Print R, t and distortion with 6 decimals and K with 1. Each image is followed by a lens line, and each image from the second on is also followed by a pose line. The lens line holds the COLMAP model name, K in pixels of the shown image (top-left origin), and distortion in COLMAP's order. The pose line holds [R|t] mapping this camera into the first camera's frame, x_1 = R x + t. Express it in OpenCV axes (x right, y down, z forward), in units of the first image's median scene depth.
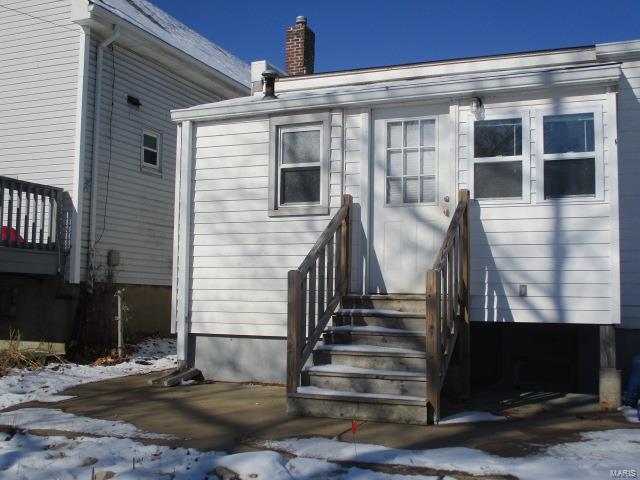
lens RADIAL K [[773.9, 0, 320.4], [0, 773.9, 238.0], [0, 0, 1]] dist [-0.041487, 0.000000]
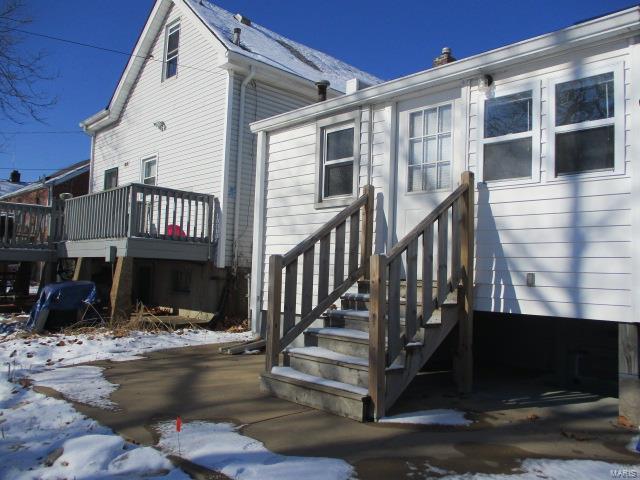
lens RADIAL K [[549.1, 0, 319.5], [0, 549.1, 238.8], [0, 0, 1]] dist [-0.014715, -0.014445]
pose [[0.914613, -0.008642, -0.404239, 0.272971], [0.007924, 0.999963, -0.003449, 0.019168], [0.404253, -0.000049, 0.914647, 0.289425]]
